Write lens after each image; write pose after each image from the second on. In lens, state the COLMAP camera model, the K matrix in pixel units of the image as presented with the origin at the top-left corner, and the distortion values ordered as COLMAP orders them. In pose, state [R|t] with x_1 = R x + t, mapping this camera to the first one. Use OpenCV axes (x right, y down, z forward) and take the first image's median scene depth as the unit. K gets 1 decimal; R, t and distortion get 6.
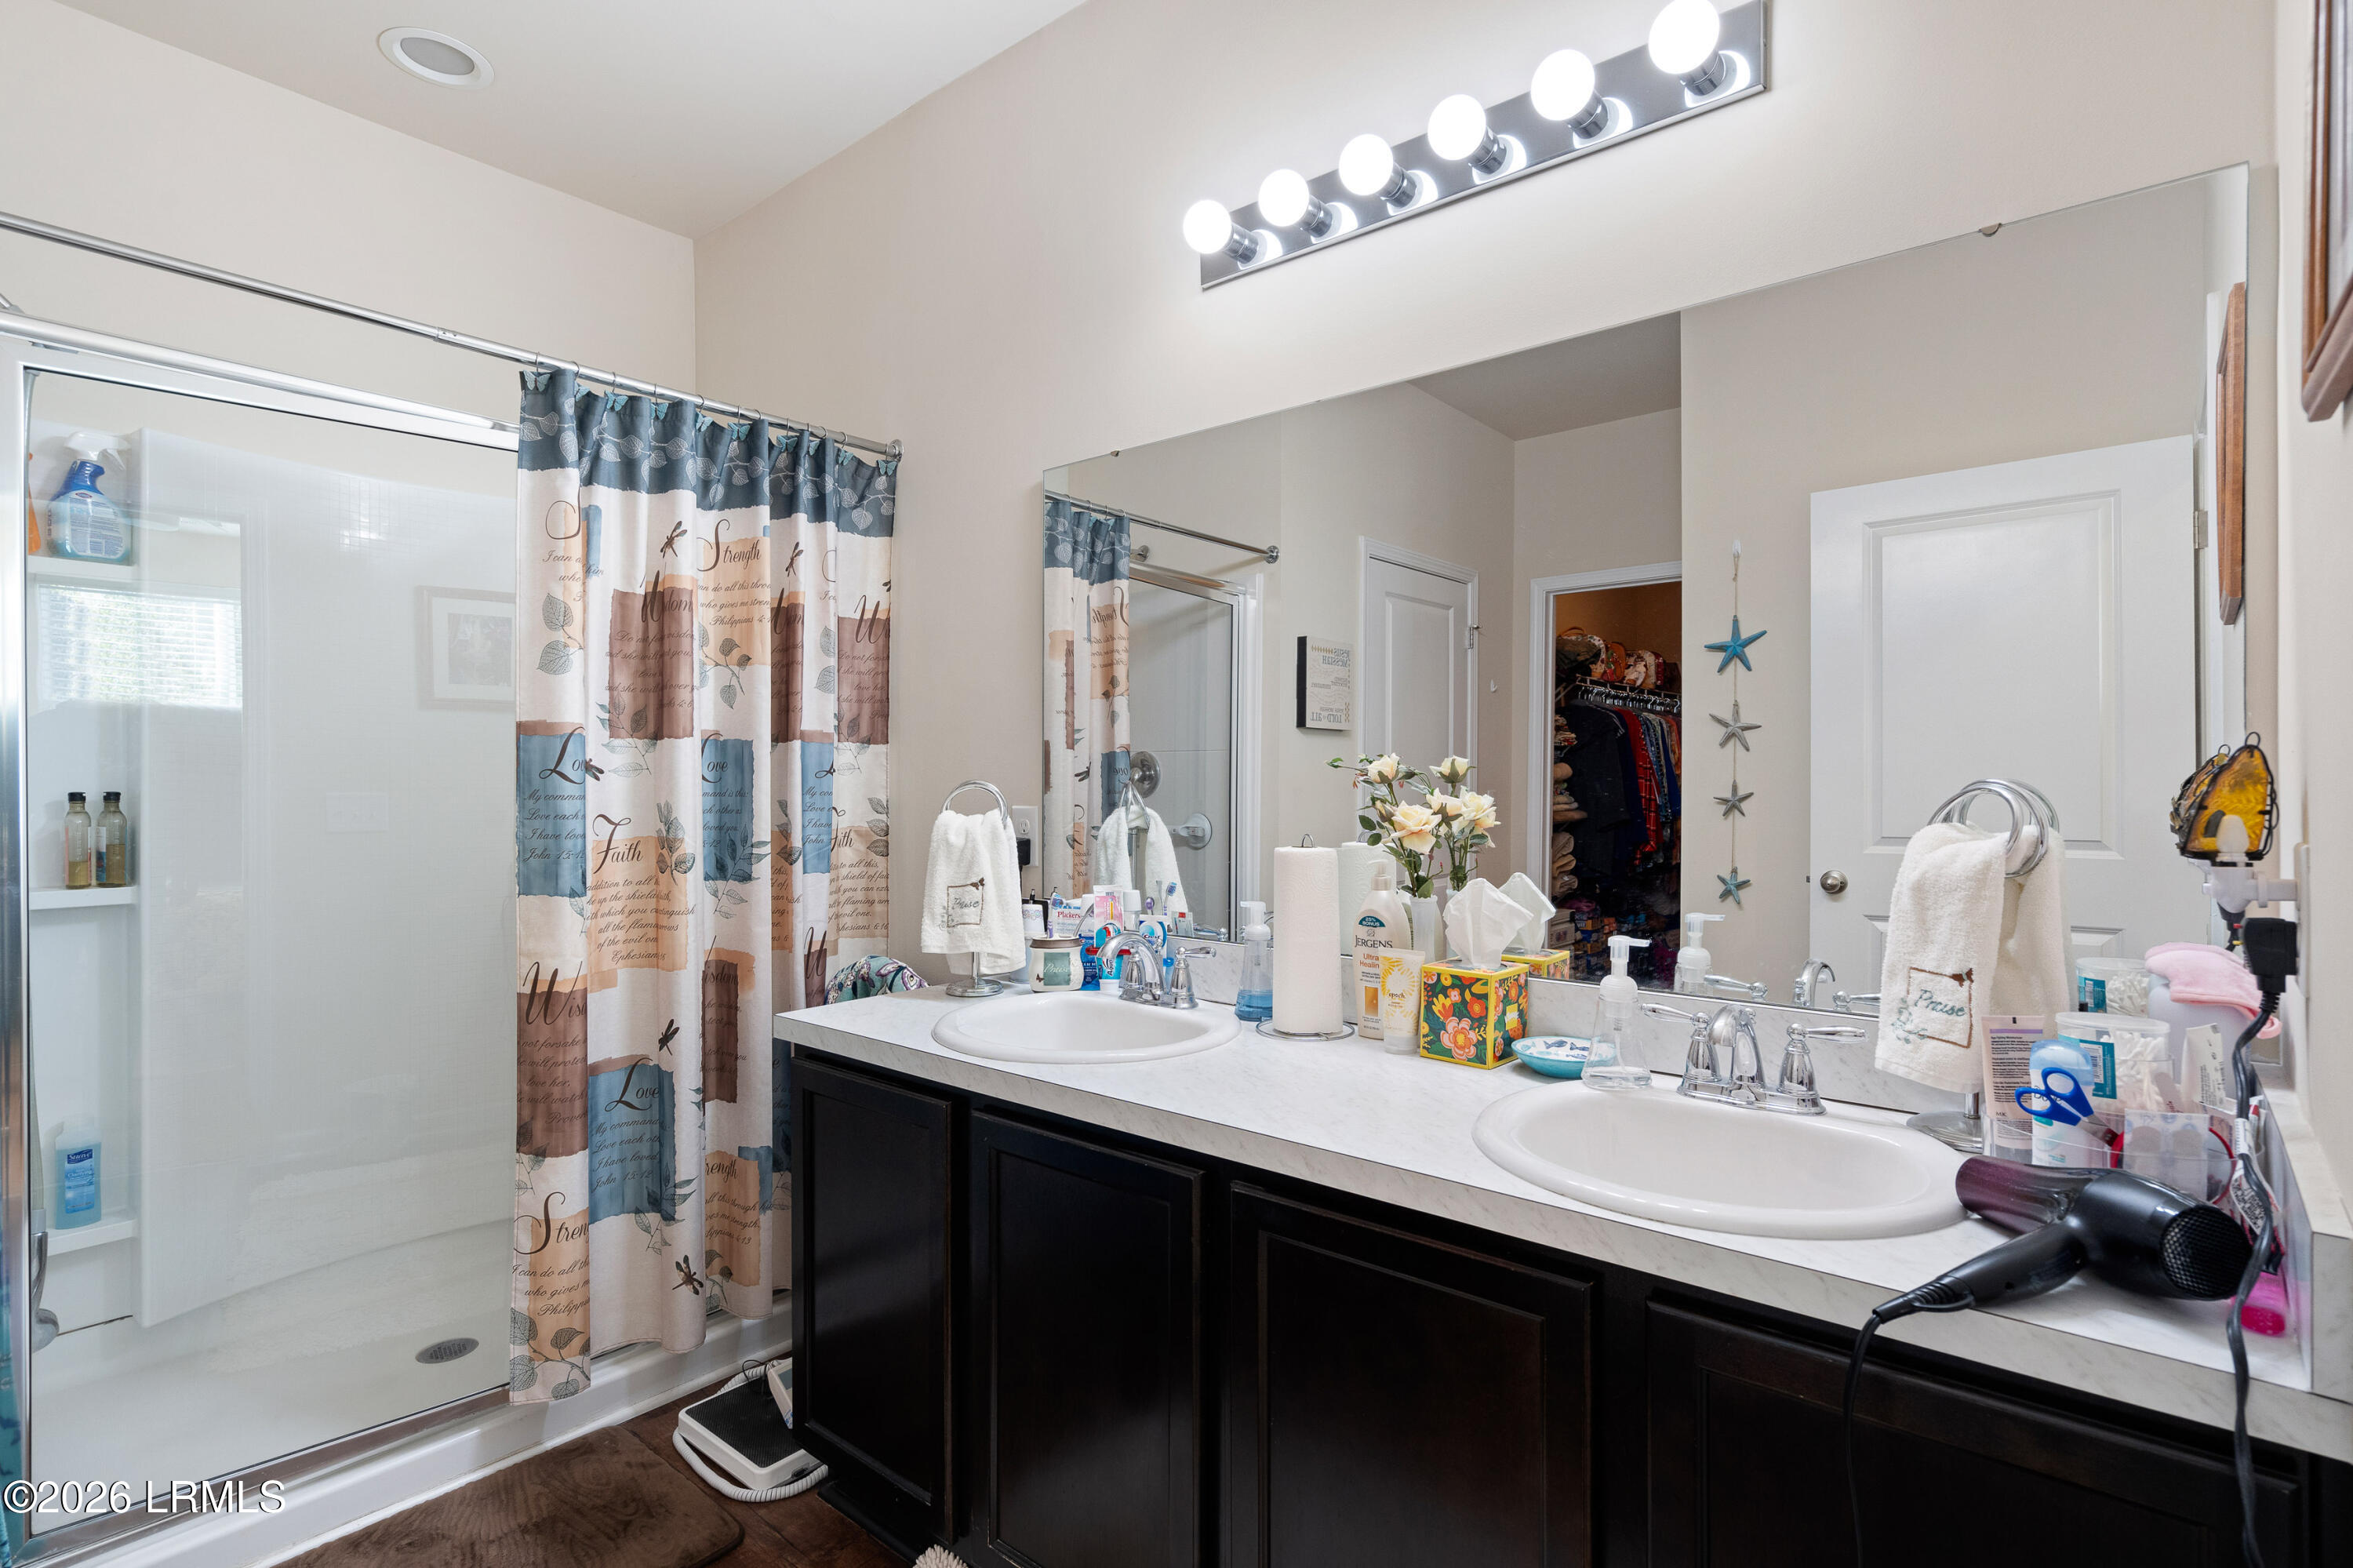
lens RADIAL K [[1116.6, 0, 1178.2], [0, 1116.6, 783.4], [0, 0, 1]] dist [-0.002370, 0.000690]
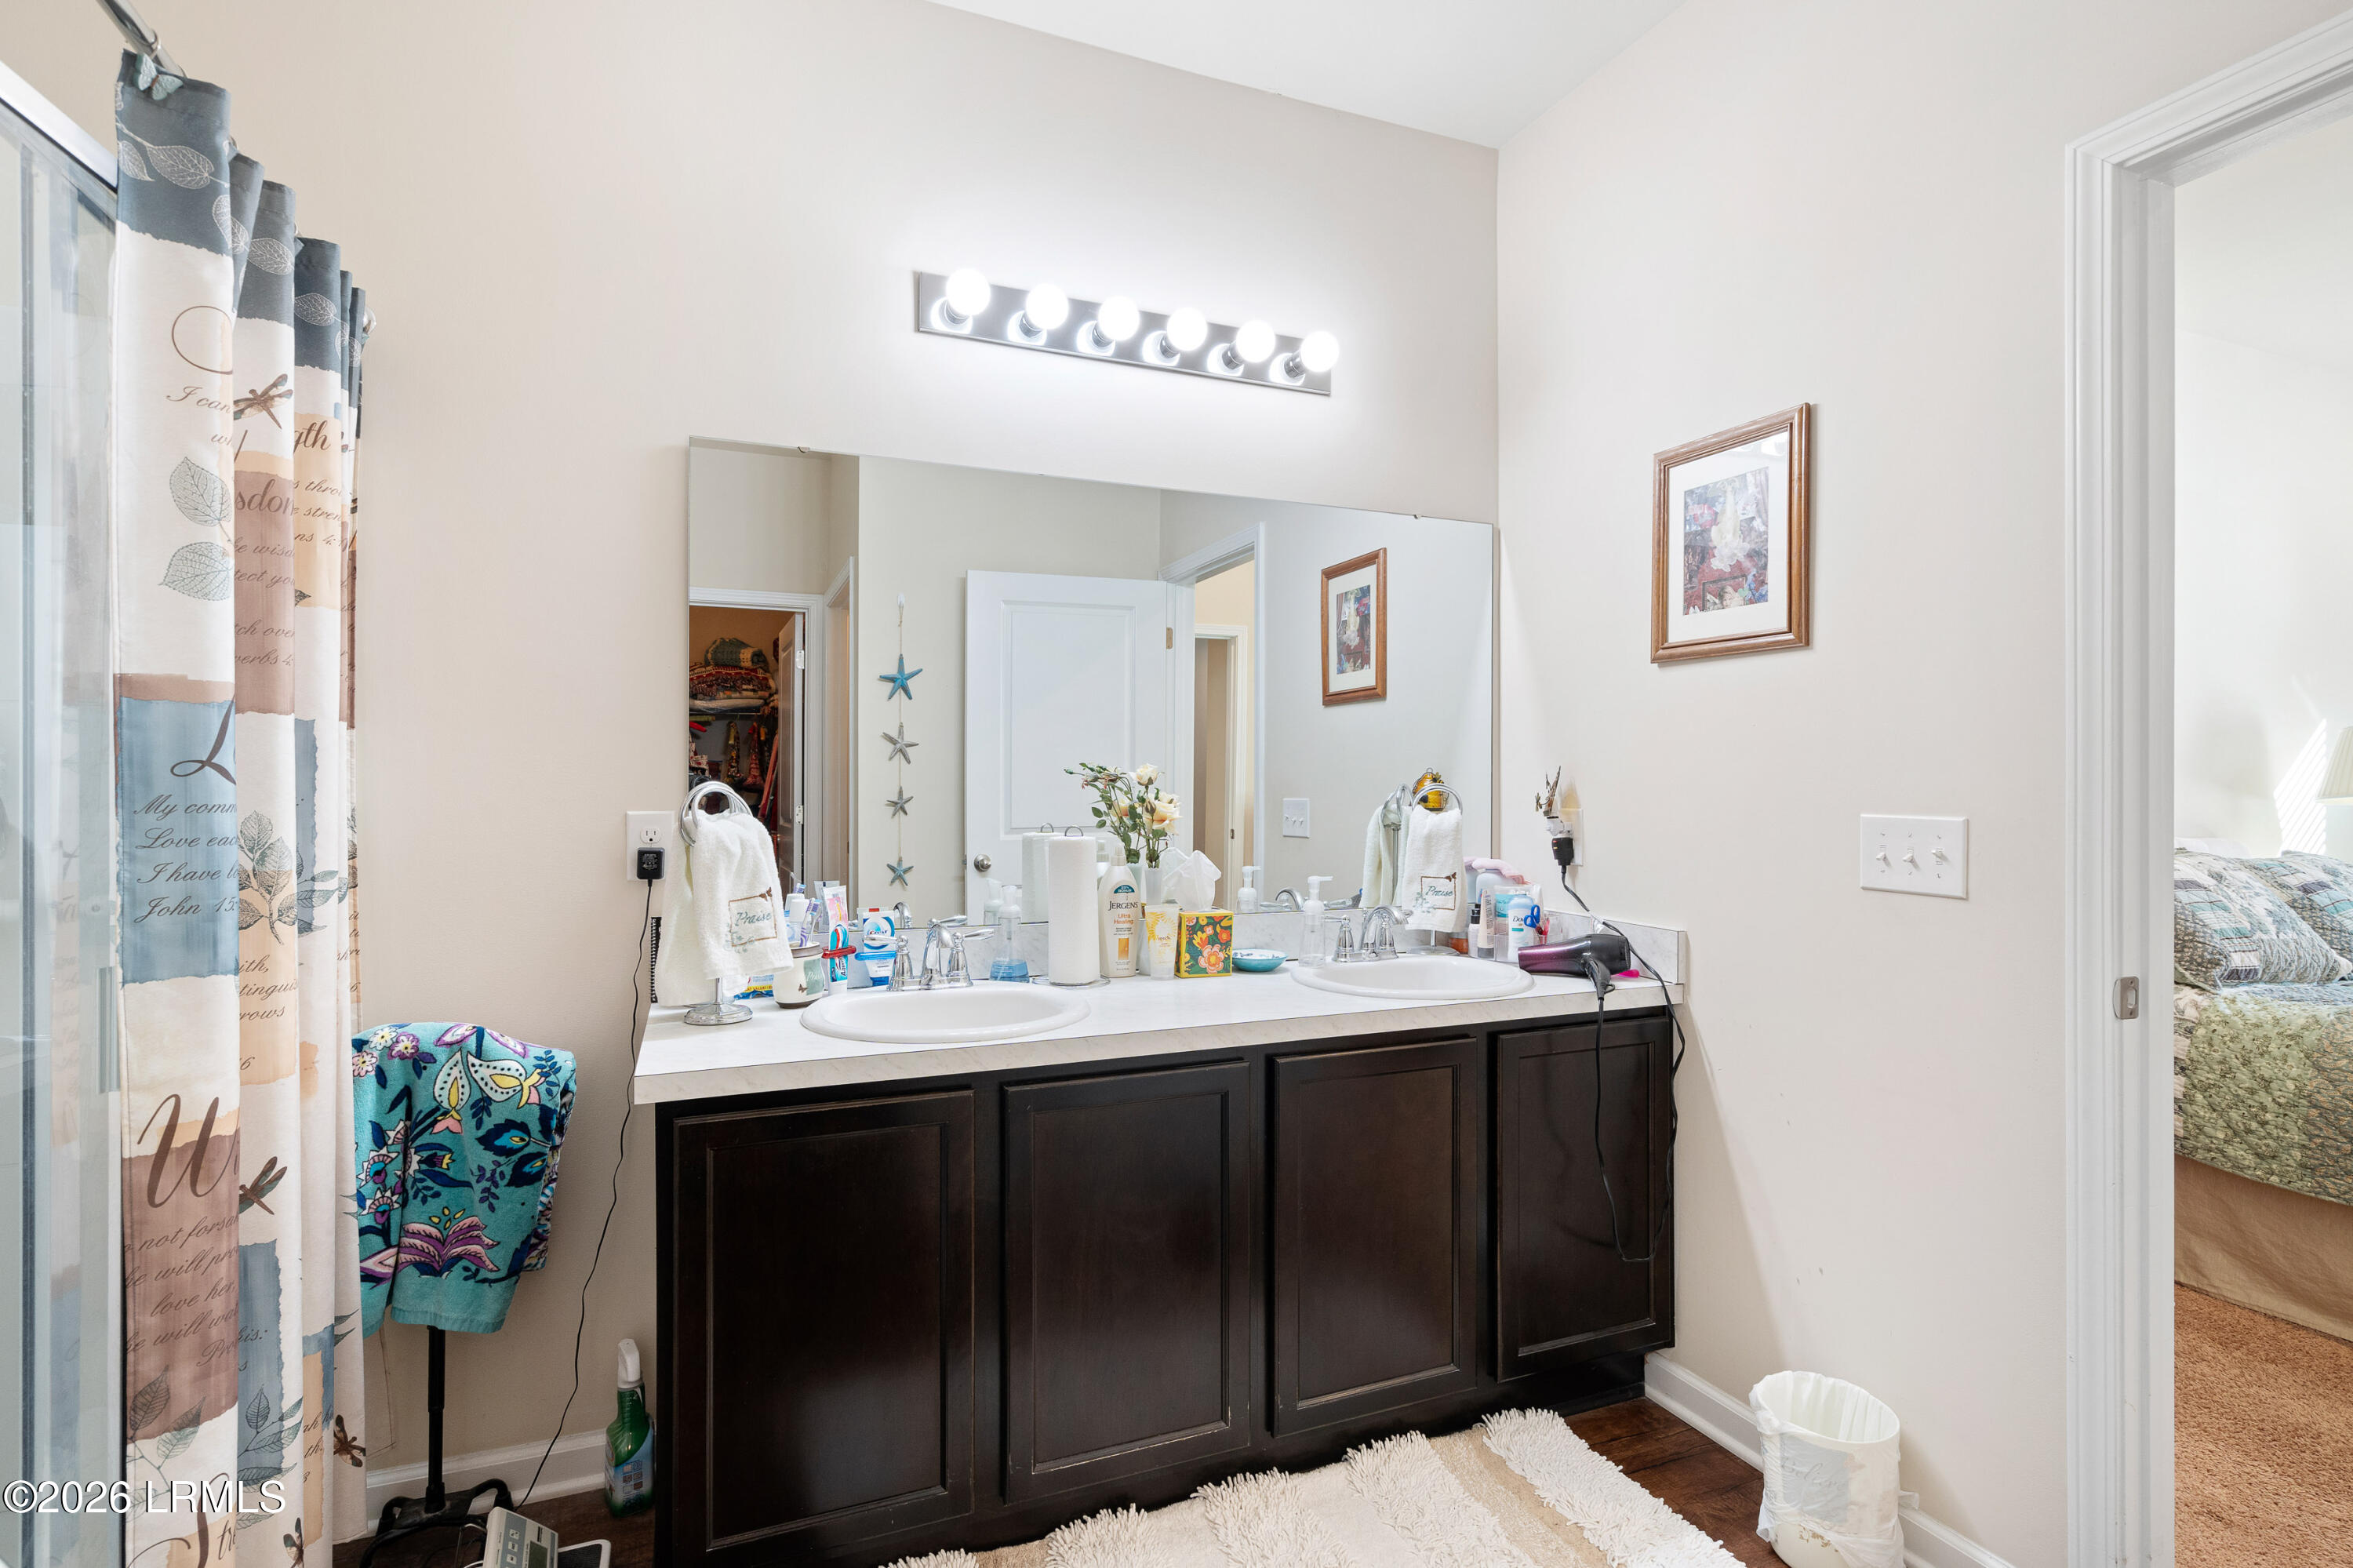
lens RADIAL K [[1116.6, 0, 1180.6], [0, 1116.6, 784.3], [0, 0, 1]] dist [-0.002370, 0.000690]
pose [[0.460372, 0.004879, 0.887712, -0.846781], [0.000495, 0.999983, -0.005752, 0.003689], [-0.887726, 0.003087, 0.460362, 0.274018]]
